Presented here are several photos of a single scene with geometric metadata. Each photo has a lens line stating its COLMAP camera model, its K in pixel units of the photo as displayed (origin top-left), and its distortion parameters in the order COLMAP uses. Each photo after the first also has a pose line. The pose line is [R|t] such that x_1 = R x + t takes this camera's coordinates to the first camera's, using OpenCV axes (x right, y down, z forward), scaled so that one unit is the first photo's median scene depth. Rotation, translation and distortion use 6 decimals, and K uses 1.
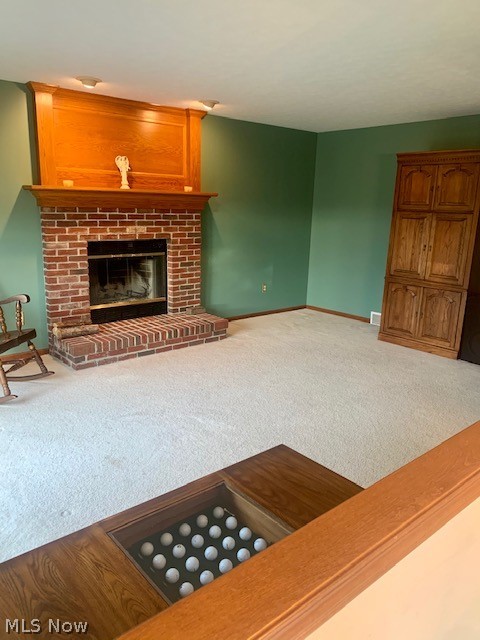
lens RADIAL K [[487.0, 0, 240.3], [0, 487.0, 322.1], [0, 0, 1]] dist [0.049171, -0.053651]
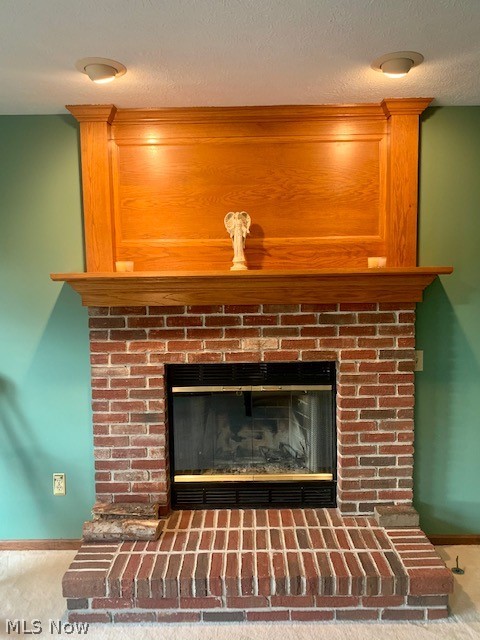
lens RADIAL K [[487.0, 0, 239.9], [0, 487.0, 319.5], [0, 0, 1]] dist [0.049171, -0.053651]
pose [[0.753793, 0.022953, -0.656711, 0.112528], [-0.120023, 0.987387, -0.103255, -0.160249], [0.646058, 0.156653, 0.747040, 0.598602]]
